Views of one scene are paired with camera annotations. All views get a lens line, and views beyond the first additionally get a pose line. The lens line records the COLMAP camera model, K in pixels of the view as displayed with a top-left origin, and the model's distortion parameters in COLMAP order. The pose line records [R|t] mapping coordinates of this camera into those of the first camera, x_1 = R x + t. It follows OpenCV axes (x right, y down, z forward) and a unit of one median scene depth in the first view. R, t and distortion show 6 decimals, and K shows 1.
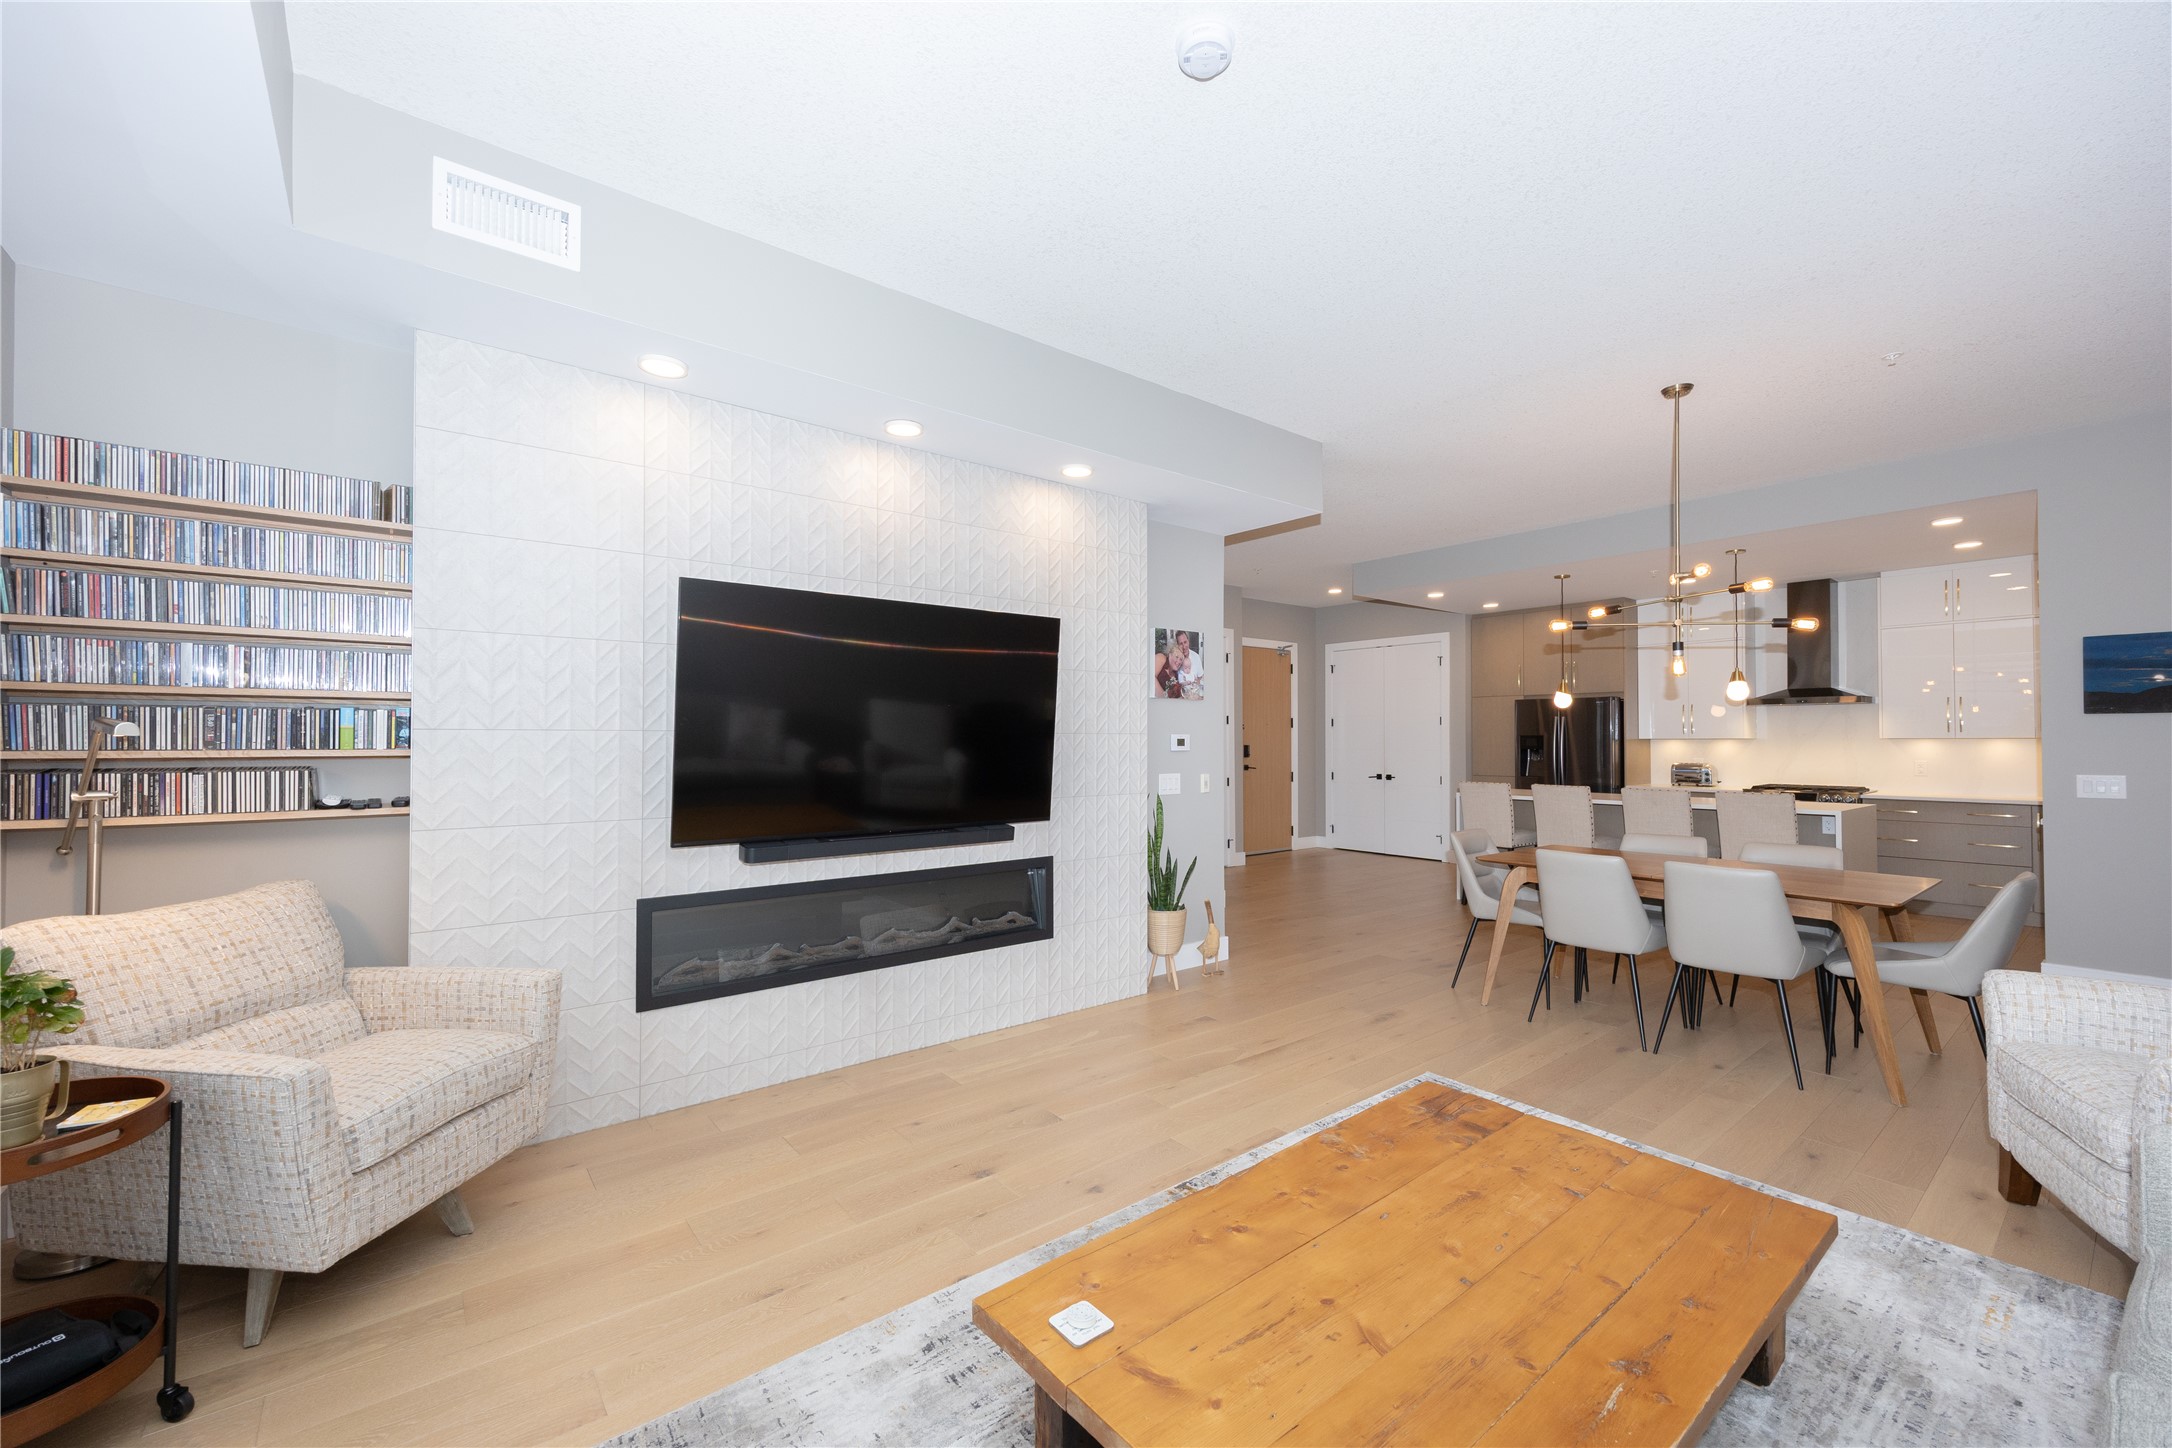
lens RADIAL K [[860.4, 0, 1080.5], [0, 860.4, 730.7], [0, 0, 1]] dist [0.006540, -0.001972]
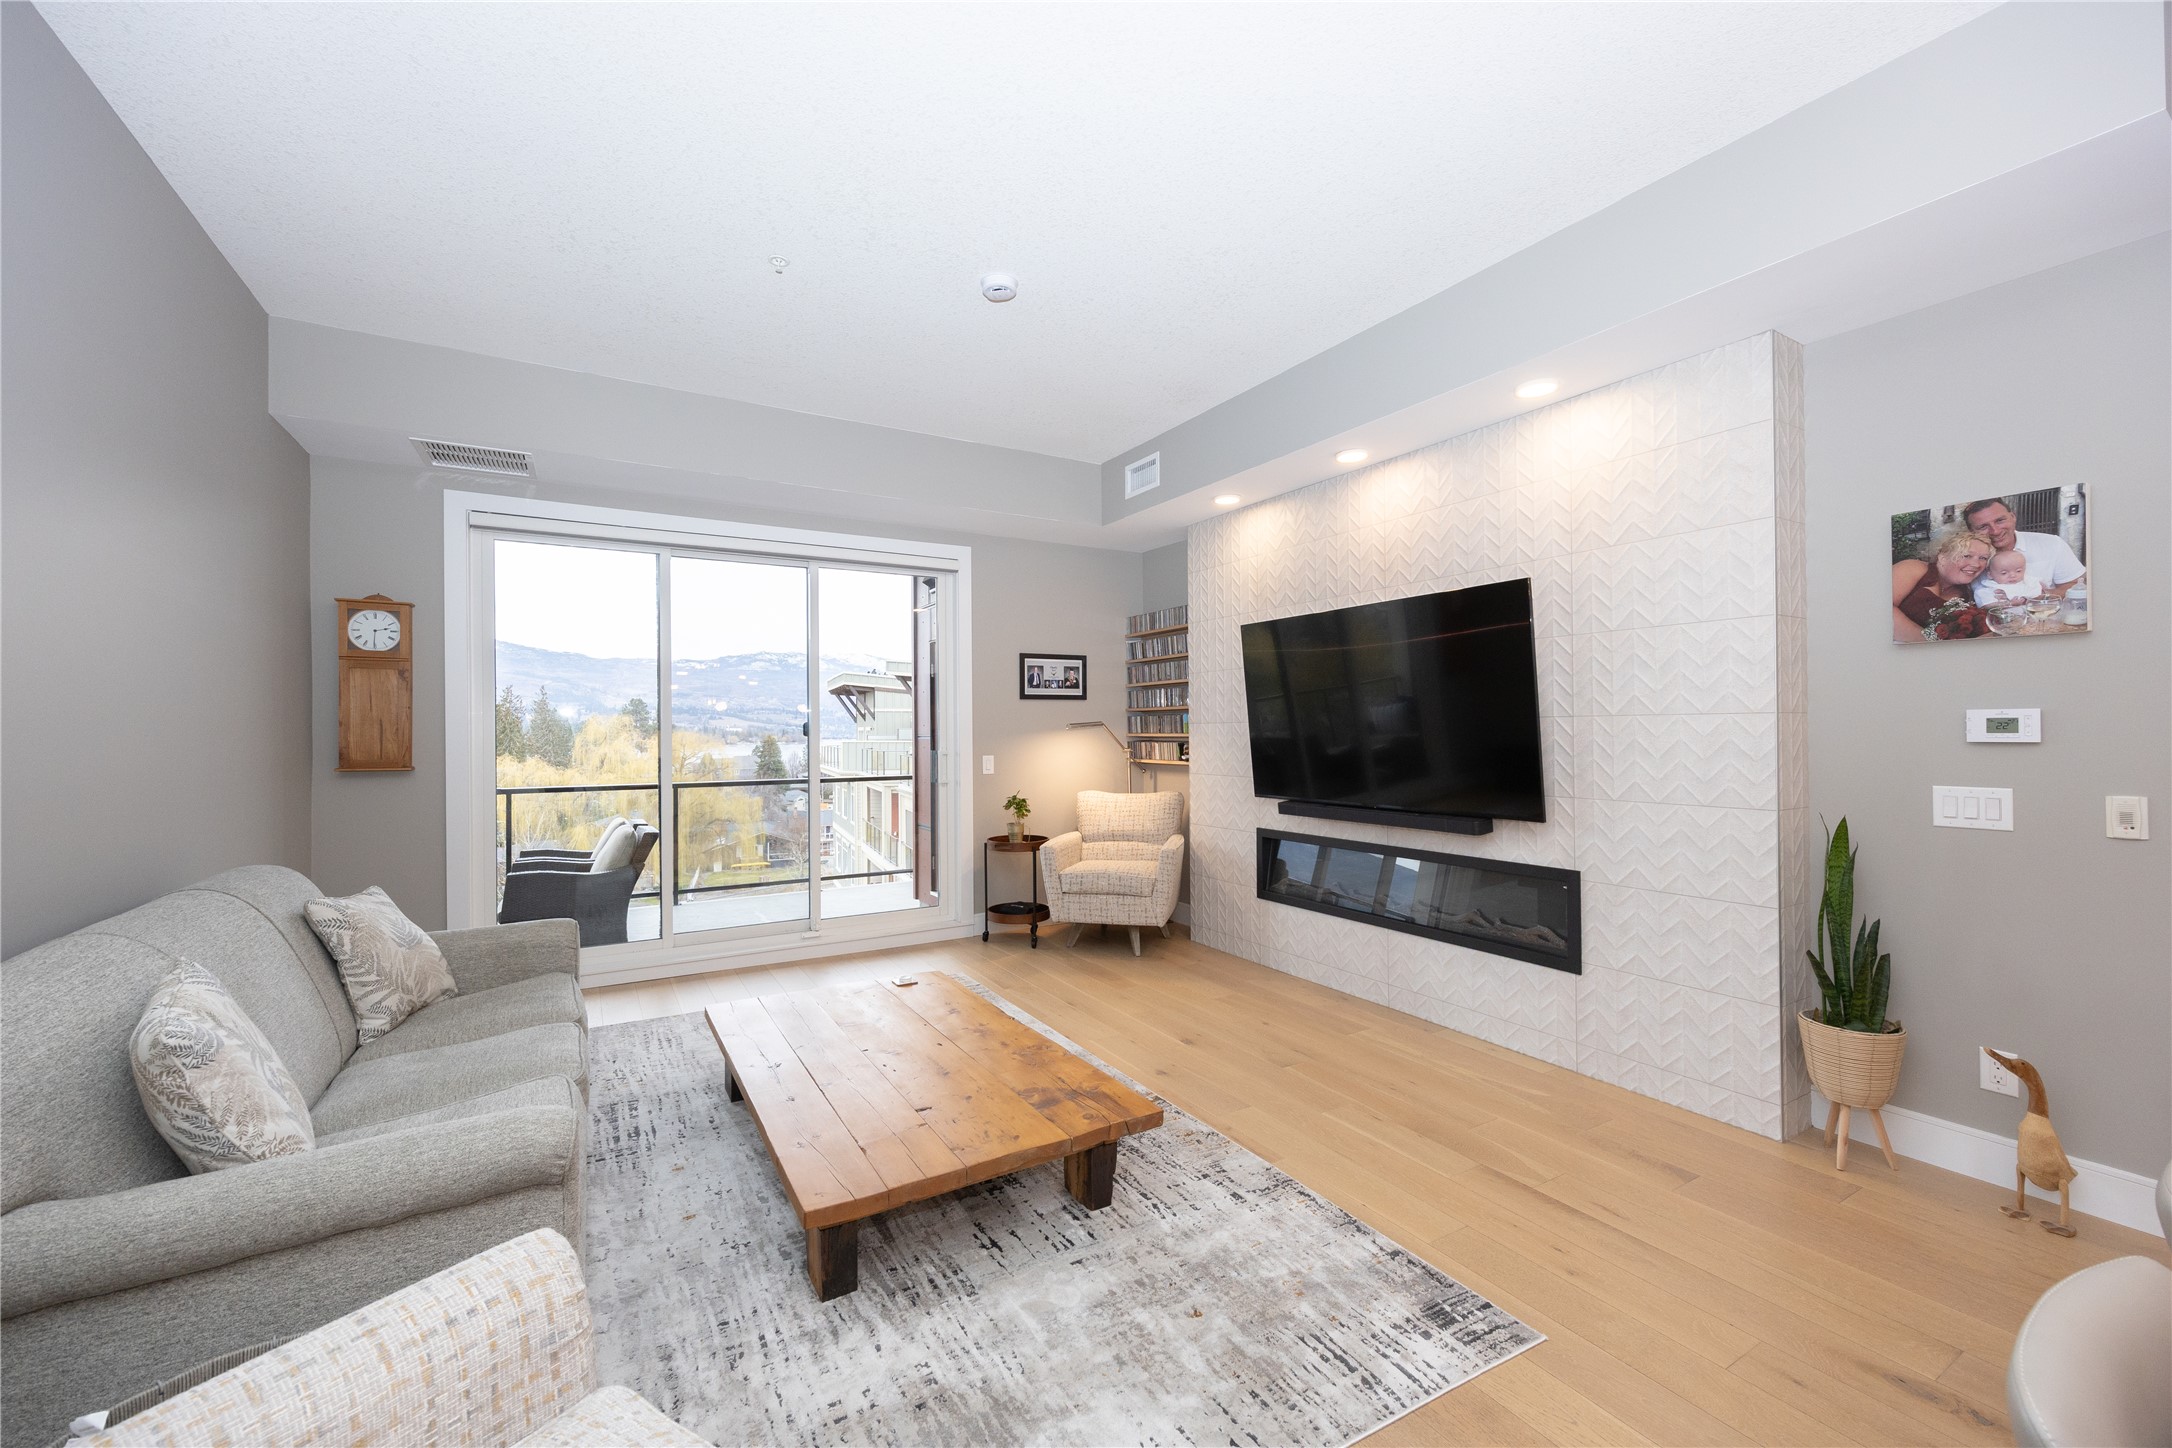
lens RADIAL K [[860.4, 0, 1080.2], [0, 860.4, 729.9], [0, 0, 1]] dist [0.006540, -0.001972]
pose [[-0.140758, -0.000124, -0.990044, 0.758698], [0.017725, 0.999839, -0.002646, 0.008906], [0.989885, -0.017921, -0.140733, 0.613417]]
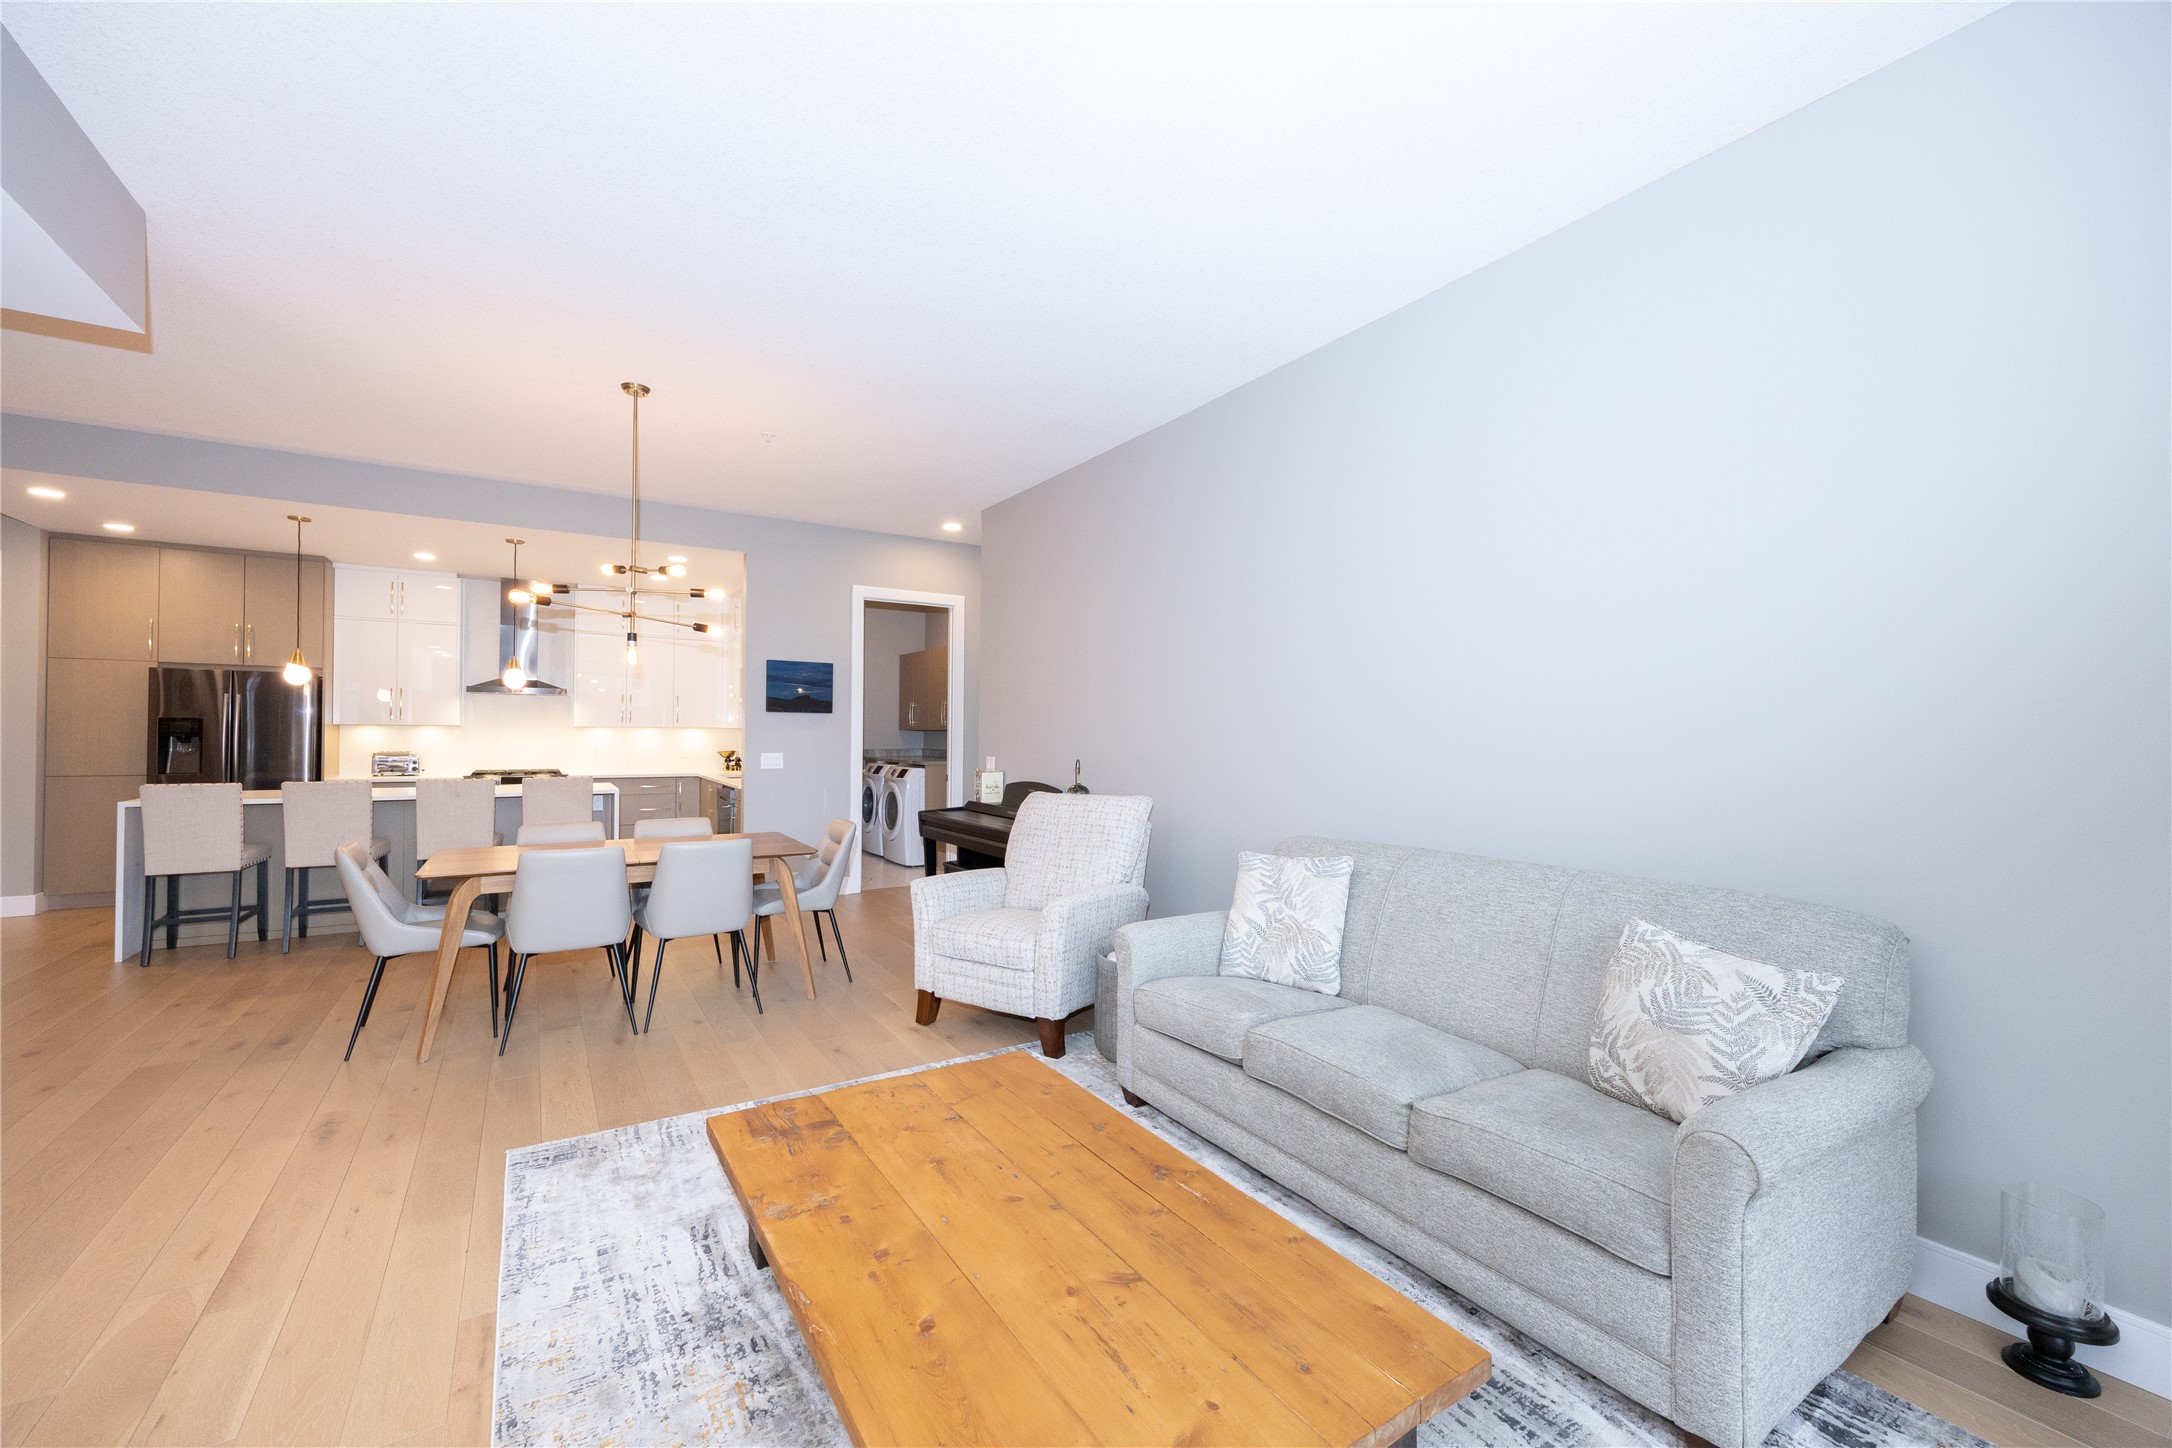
lens RADIAL K [[860.4, 0, 1083.3], [0, 860.4, 727.4], [0, 0, 1]] dist [0.006540, -0.001972]
pose [[0.099718, 0.008932, 0.994976, -0.250430], [-0.020507, 0.999766, -0.006920, 0.006310], [-0.994804, -0.019714, 0.099877, 0.318330]]
